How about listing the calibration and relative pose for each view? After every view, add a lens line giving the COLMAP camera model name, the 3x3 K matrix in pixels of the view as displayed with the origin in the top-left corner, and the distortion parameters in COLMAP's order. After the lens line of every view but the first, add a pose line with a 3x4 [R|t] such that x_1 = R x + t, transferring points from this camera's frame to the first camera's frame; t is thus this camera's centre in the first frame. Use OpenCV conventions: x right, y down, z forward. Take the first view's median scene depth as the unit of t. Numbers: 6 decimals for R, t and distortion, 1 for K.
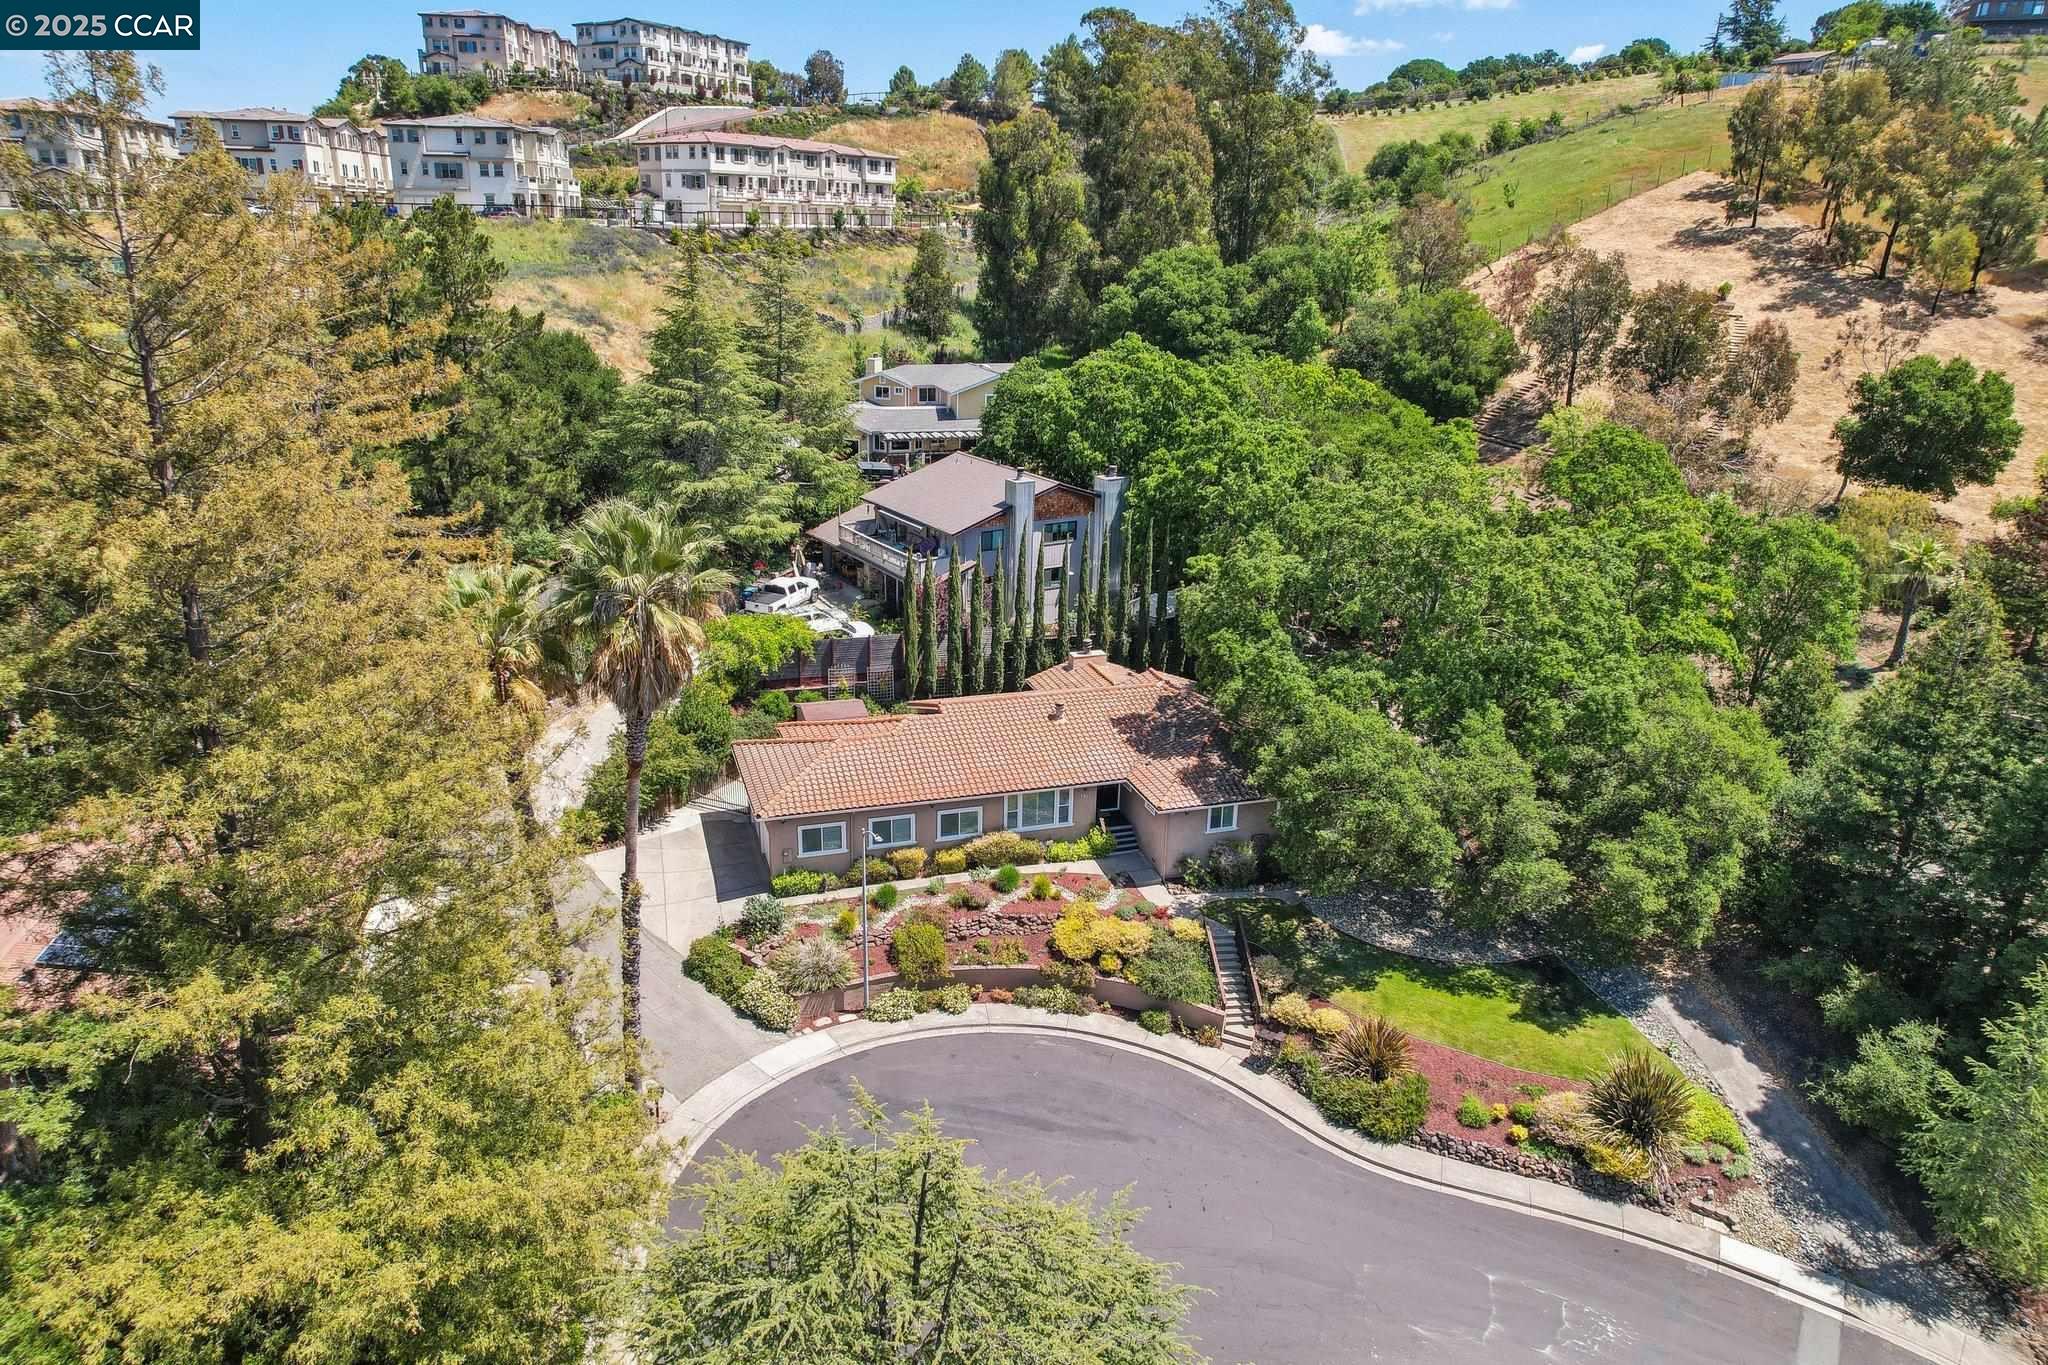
lens RADIAL K [[1312.7, 0, 1024.0], [0, 1312.7, 682.5], [0, 0, 1]] dist [-0.048189, -0.000244]
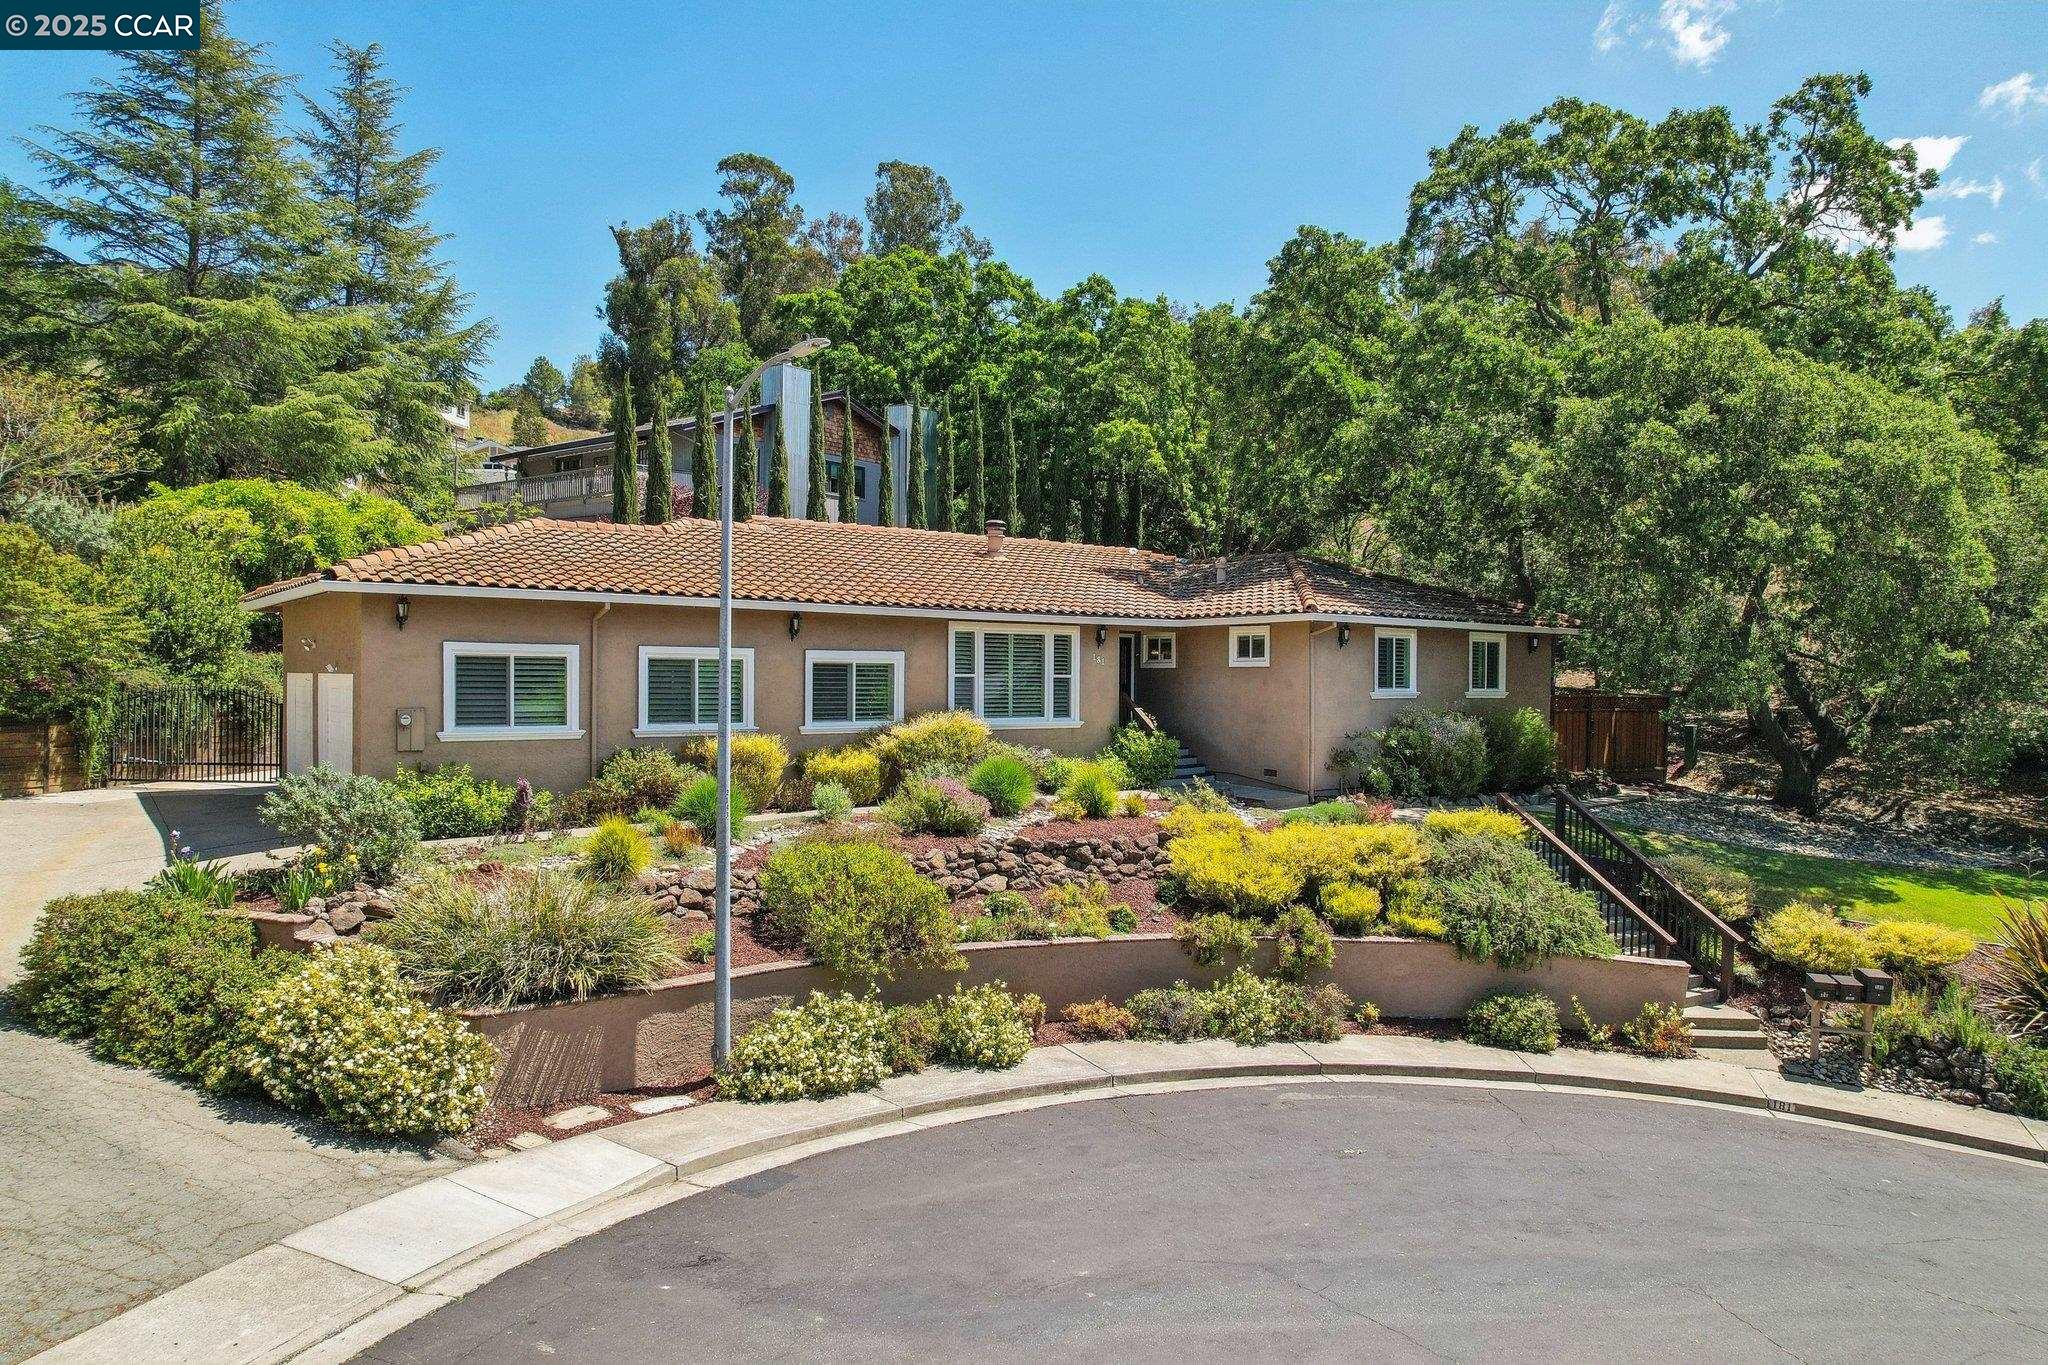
lens RADIAL K [[1318.7, 0, 1031.3], [0, 1318.7, 669.1], [0, 0, 1]] dist [-0.066708, 0.049417]
pose [[0.940918, -0.010274, 0.338480, -0.143408], [0.116995, 0.947853, -0.296456, 0.241327], [-0.317784, 0.318541, 0.893054, 0.639230]]
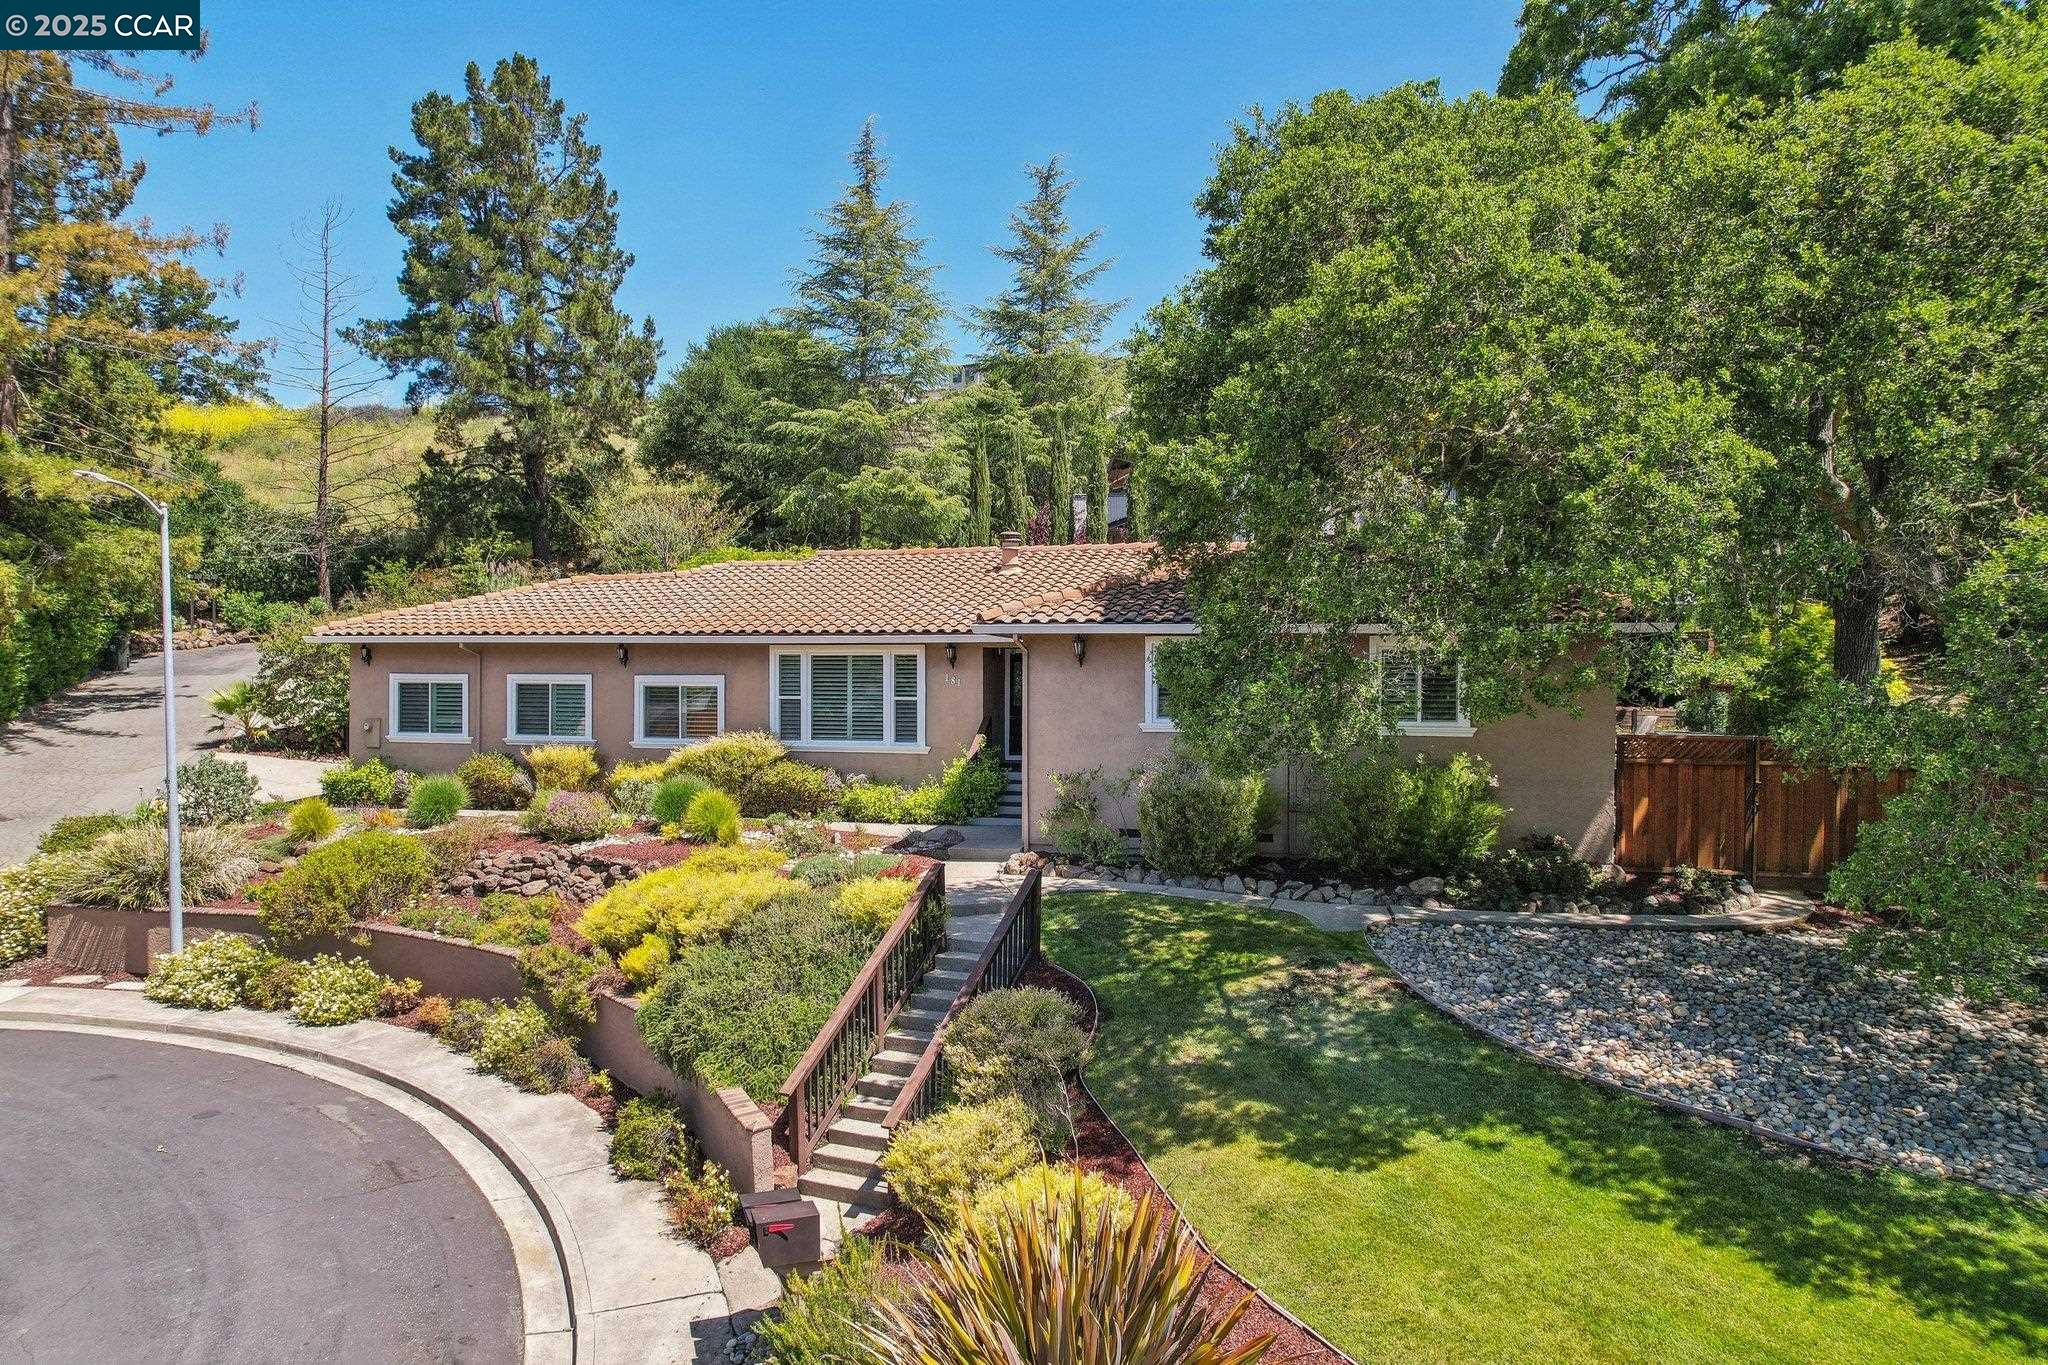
lens RADIAL K [[1318.7, 0, 1031.3], [0, 1318.7, 669.1], [0, 0, 1]] dist [-0.066708, 0.049417]
pose [[0.842994, -0.018565, -0.537603, 0.318256], [-0.158983, 0.946159, -0.281970, 0.213649], [0.513893, 0.323169, 0.794655, 0.725222]]
